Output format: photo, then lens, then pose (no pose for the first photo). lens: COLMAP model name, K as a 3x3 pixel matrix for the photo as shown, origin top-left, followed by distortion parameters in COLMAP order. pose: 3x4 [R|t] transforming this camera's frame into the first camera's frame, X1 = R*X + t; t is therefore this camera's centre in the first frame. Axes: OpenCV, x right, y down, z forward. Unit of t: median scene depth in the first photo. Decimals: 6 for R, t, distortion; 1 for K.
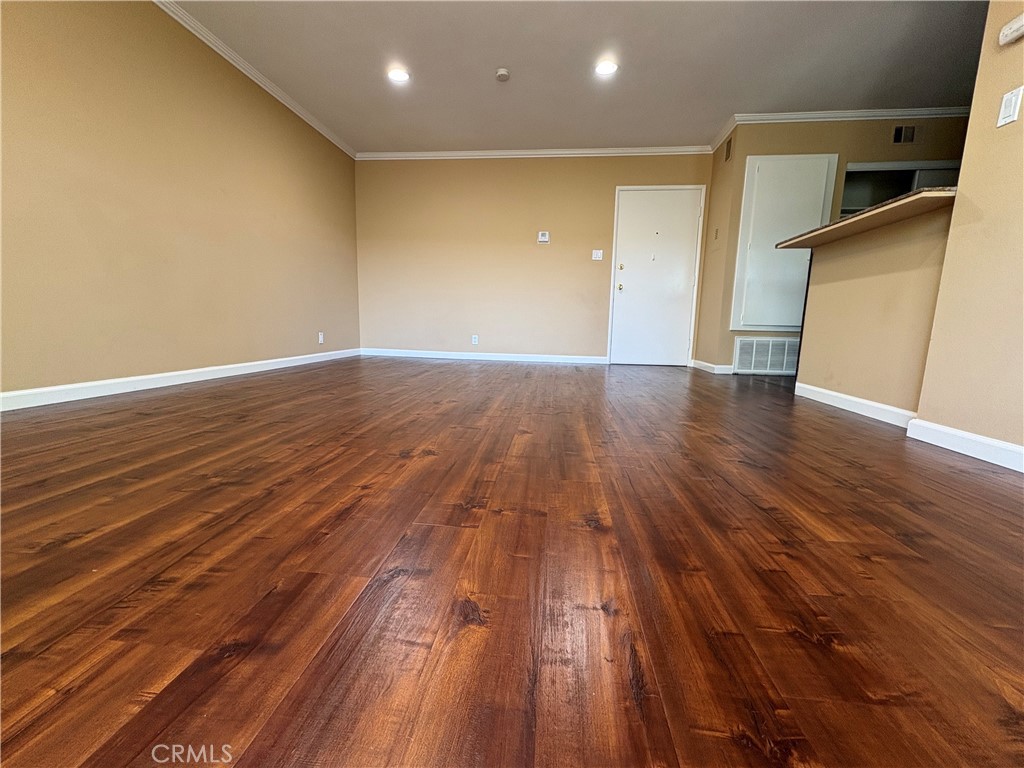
lens RADIAL K [[409.6, 0, 514.6], [0, 409.6, 382.6], [0, 0, 1]] dist [0.001479, 0.000240]
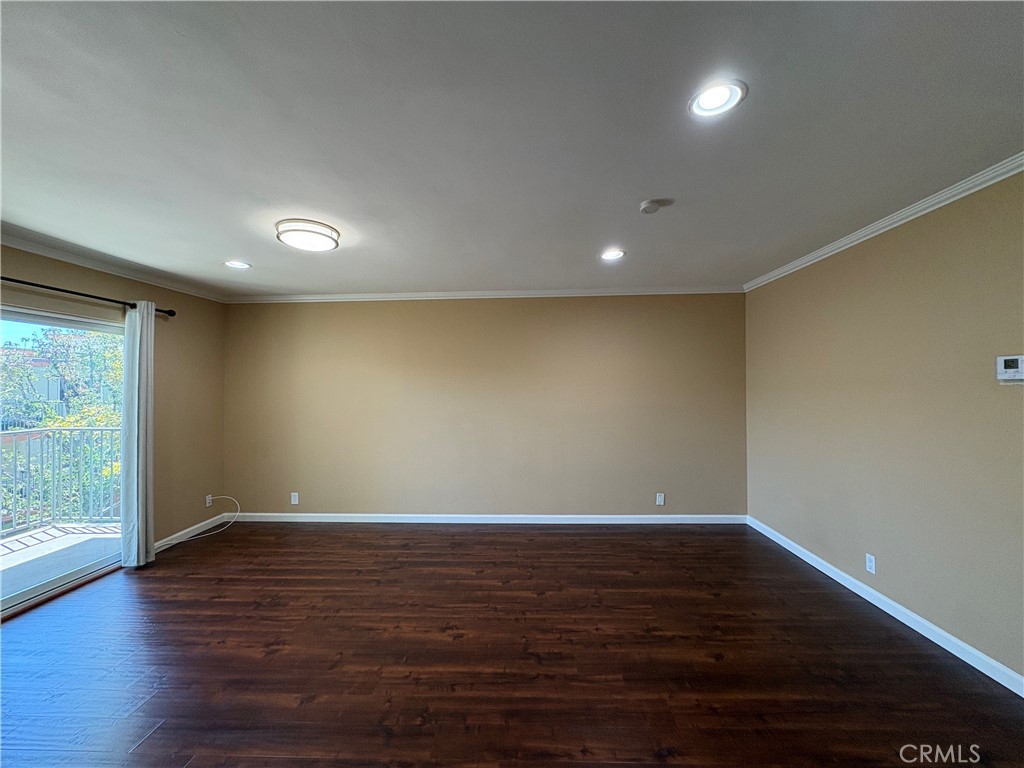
lens RADIAL K [[409.6, 0, 513.0], [0, 409.6, 382.6], [0, 0, 1]] dist [0.001479, 0.000240]
pose [[0.071769, -0.038810, -0.996666, 1.383412], [-0.136482, 0.989462, -0.048358, -0.849371], [0.988039, 0.139497, 0.065716, 1.671987]]
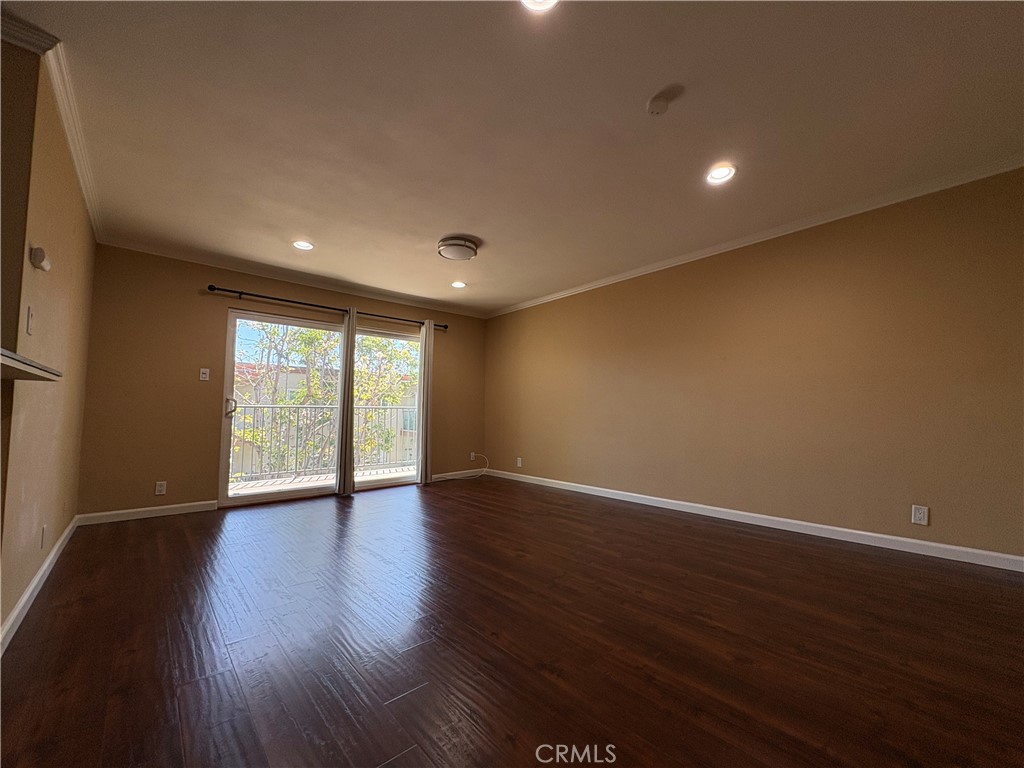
lens RADIAL K [[409.6, 0, 513.2], [0, 409.6, 389.3], [0, 0, 1]] dist [0.001479, 0.000240]
pose [[-0.665428, -0.067175, -0.743434, 1.162503], [-0.125261, 0.991869, 0.022494, -0.691051], [0.735878, 0.108092, -0.668431, 2.813383]]
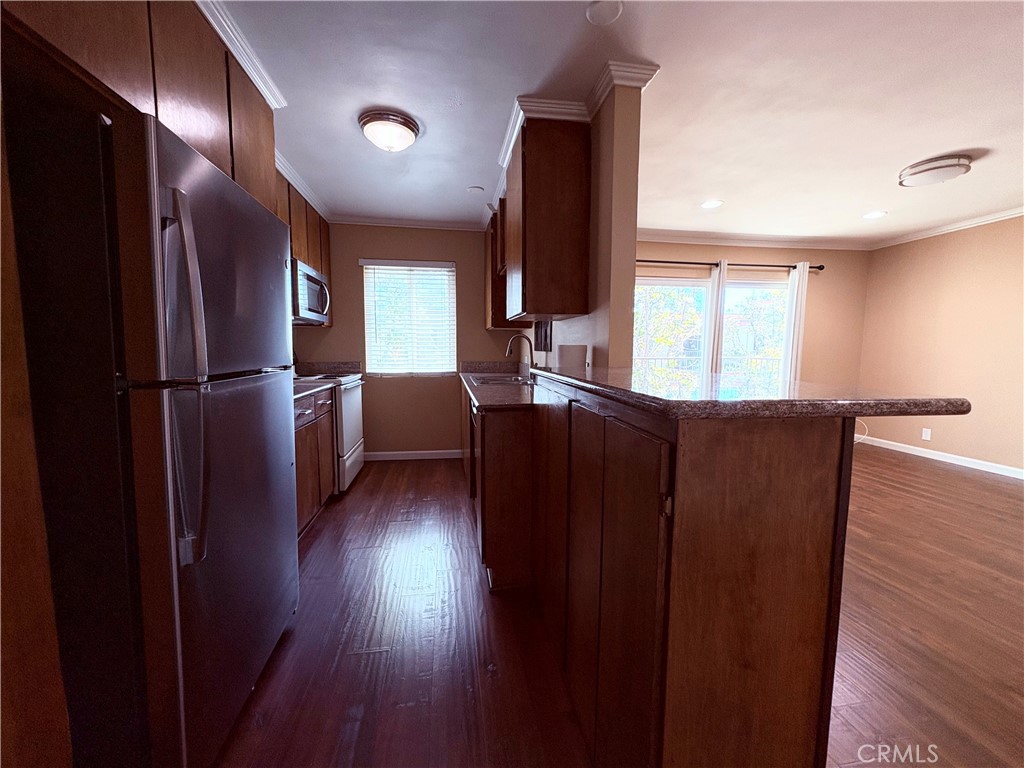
lens RADIAL K [[409.6, 0, 514.1], [0, 409.6, 390.0], [0, 0, 1]] dist [0.001479, 0.000240]
pose [[-0.960583, 0.004696, -0.277952, 1.993609], [-0.062896, 0.970259, 0.233757, -0.771997], [0.270784, 0.242025, -0.931719, 2.313954]]
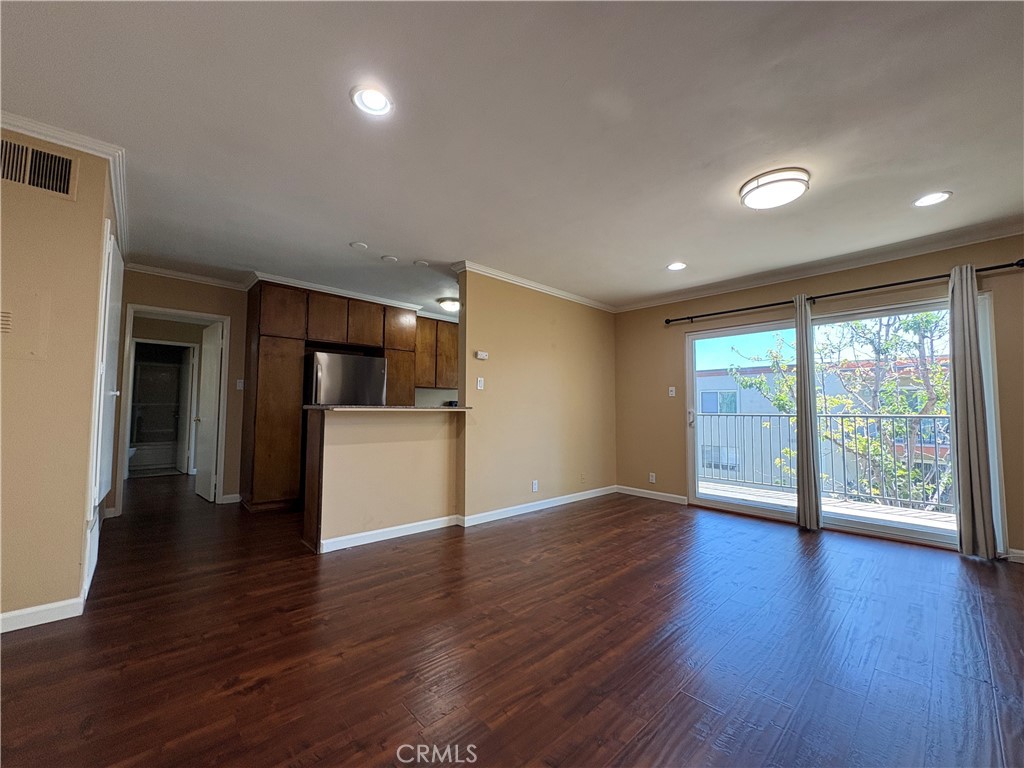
lens RADIAL K [[409.6, 0, 516.1], [0, 409.6, 382.3], [0, 0, 1]] dist [0.001479, 0.000240]
pose [[-0.758615, 0.019122, 0.651258, -0.644410], [0.071237, 0.996011, 0.053737, -0.813981], [-0.647633, 0.087160, -0.756951, 2.846549]]
